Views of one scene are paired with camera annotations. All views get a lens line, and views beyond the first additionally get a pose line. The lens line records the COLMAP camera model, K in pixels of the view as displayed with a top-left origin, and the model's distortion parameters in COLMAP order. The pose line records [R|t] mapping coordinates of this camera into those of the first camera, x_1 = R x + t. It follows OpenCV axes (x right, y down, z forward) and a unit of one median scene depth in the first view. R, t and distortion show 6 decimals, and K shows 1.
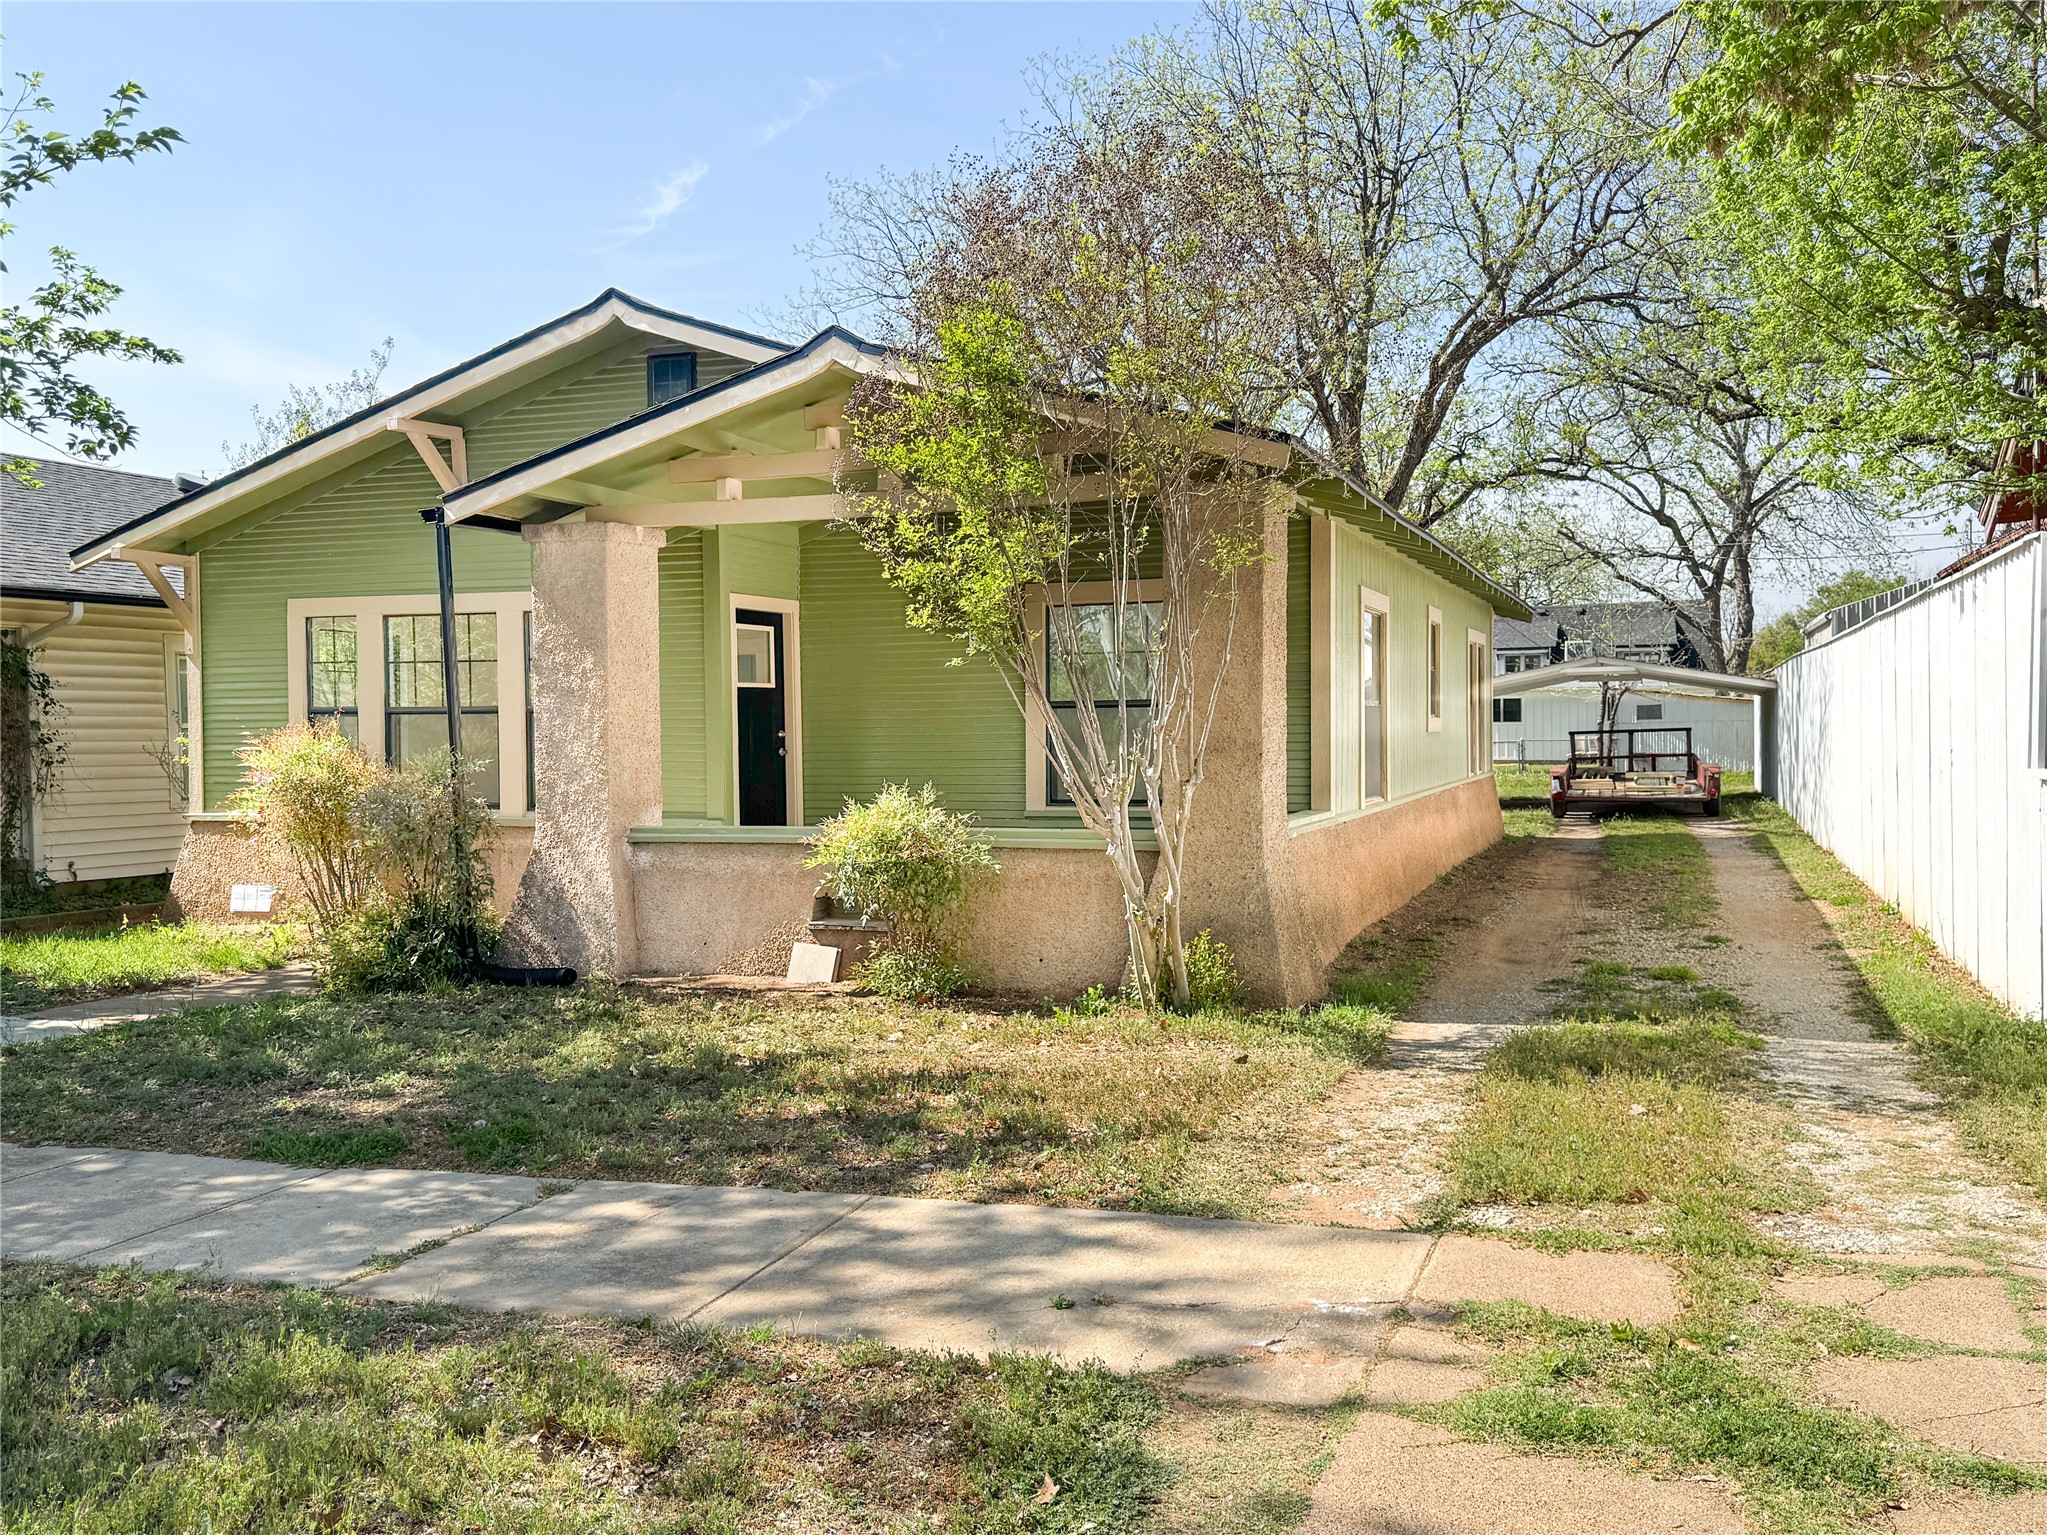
lens RADIAL K [[1726.1, 0, 1023.5], [0, 1726.1, 767.5], [0, 0, 1]] dist [0.209129, -0.404416]
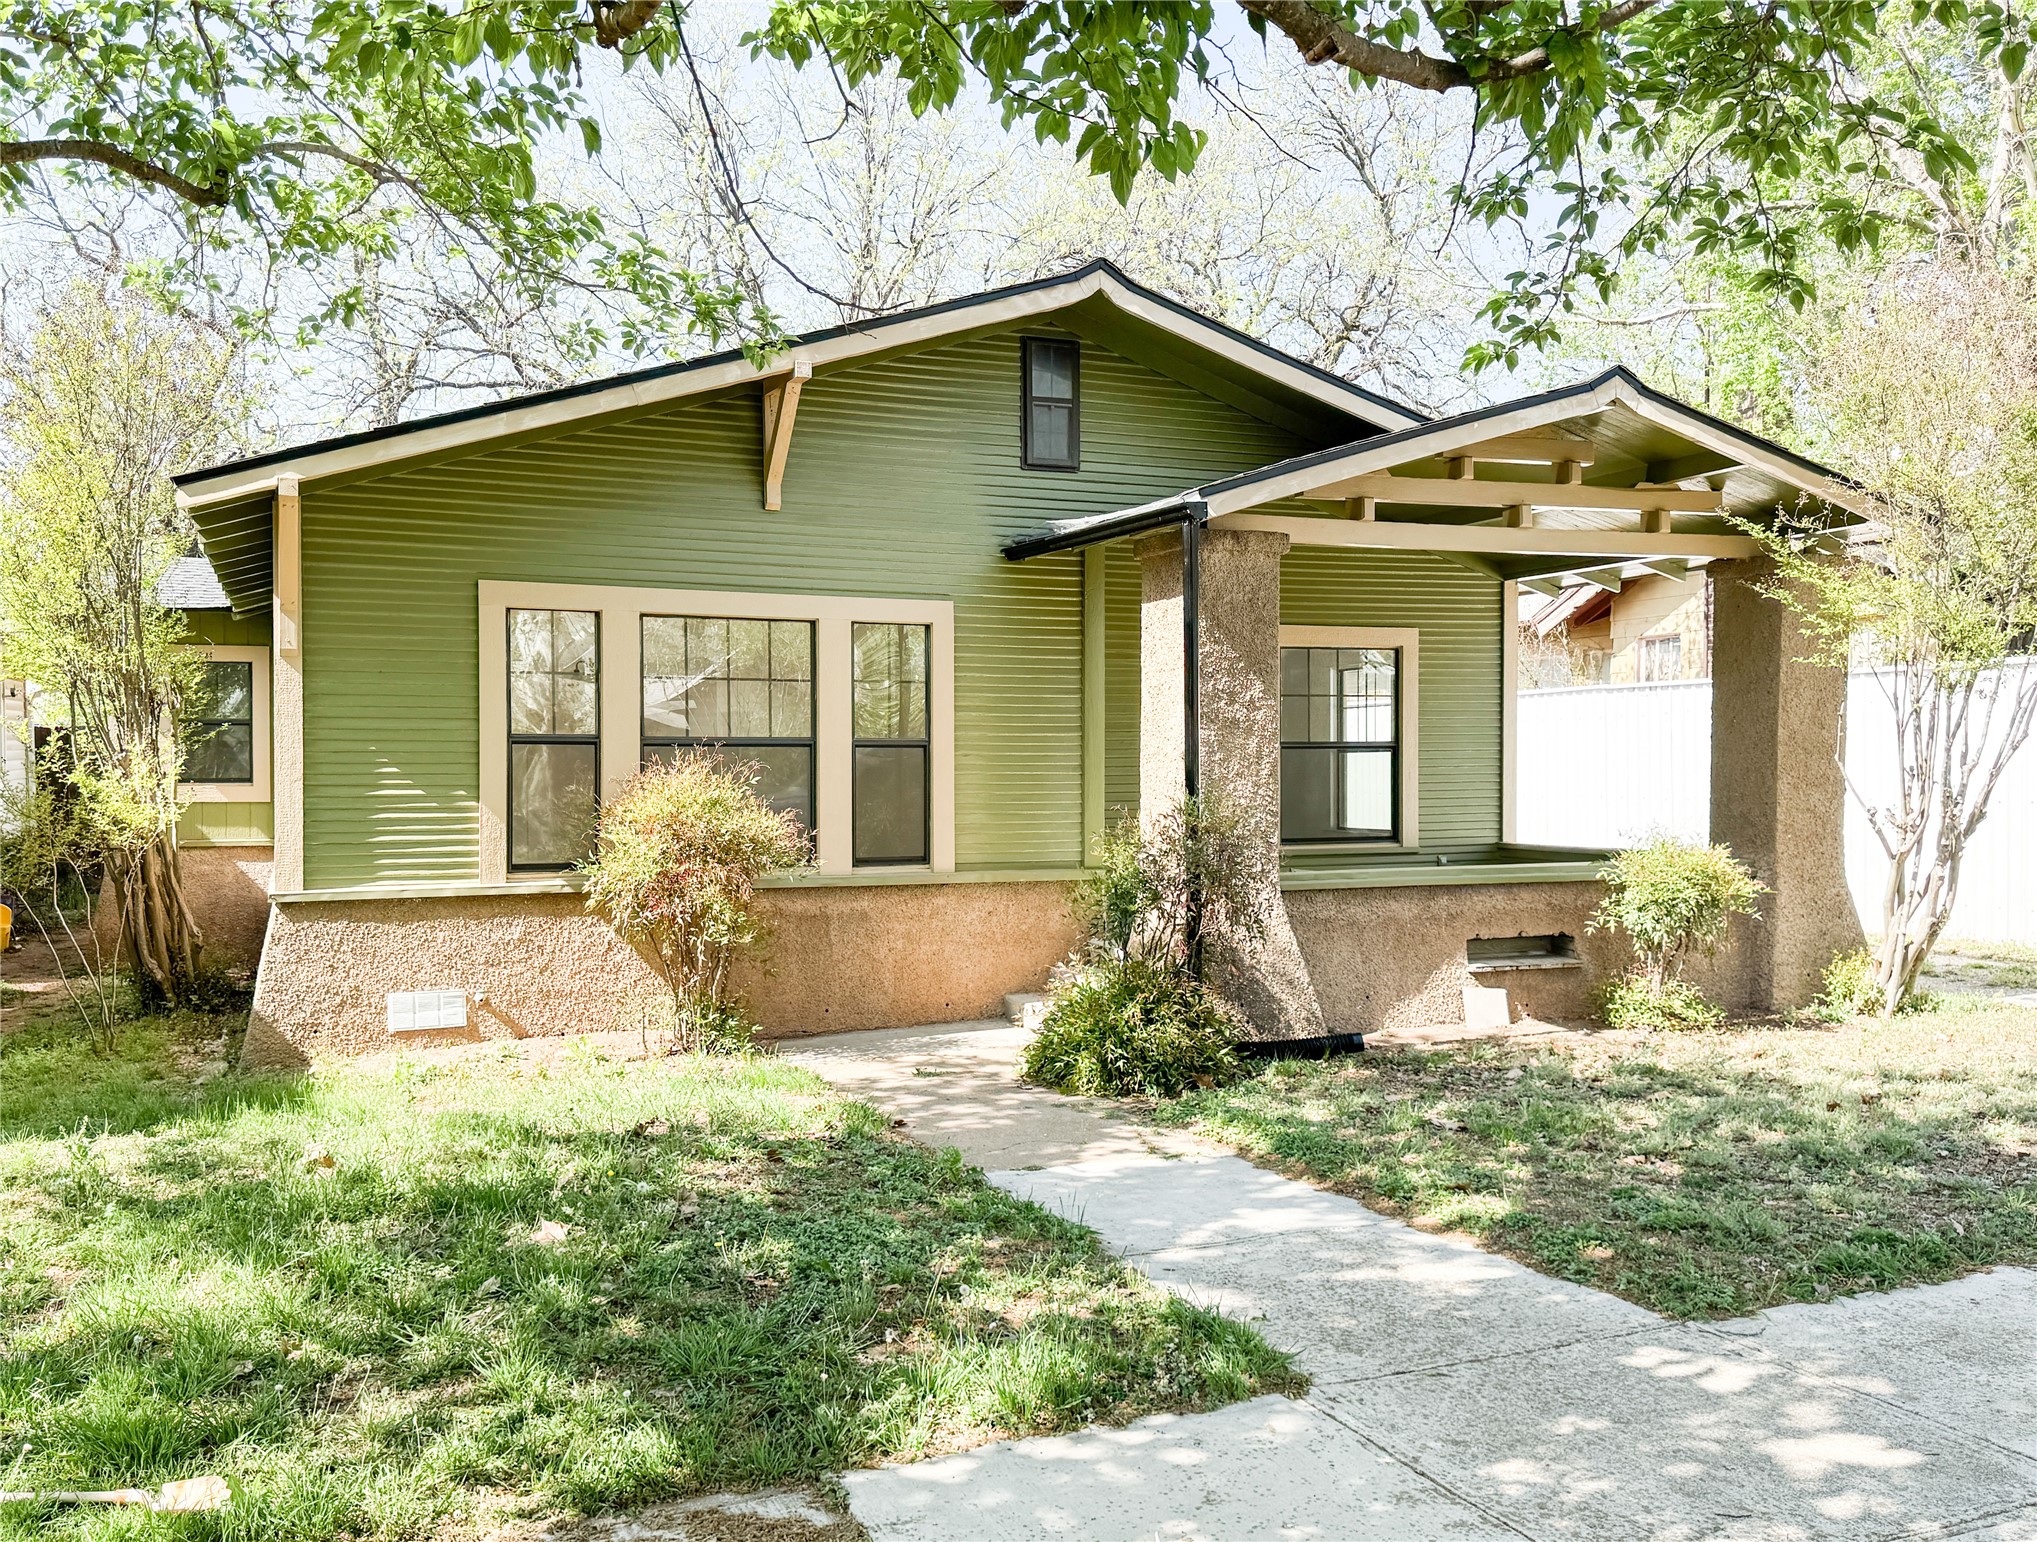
lens RADIAL K [[1706.1, 0, 1013.7], [0, 1706.1, 808.7], [0, 0, 1]] dist [0.117967, -0.184208]
pose [[0.735629, -0.011462, 0.677288, -0.788660], [0.012814, 0.999913, 0.003005, -0.003704], [-0.677264, 0.006468, 0.735712, 0.380447]]
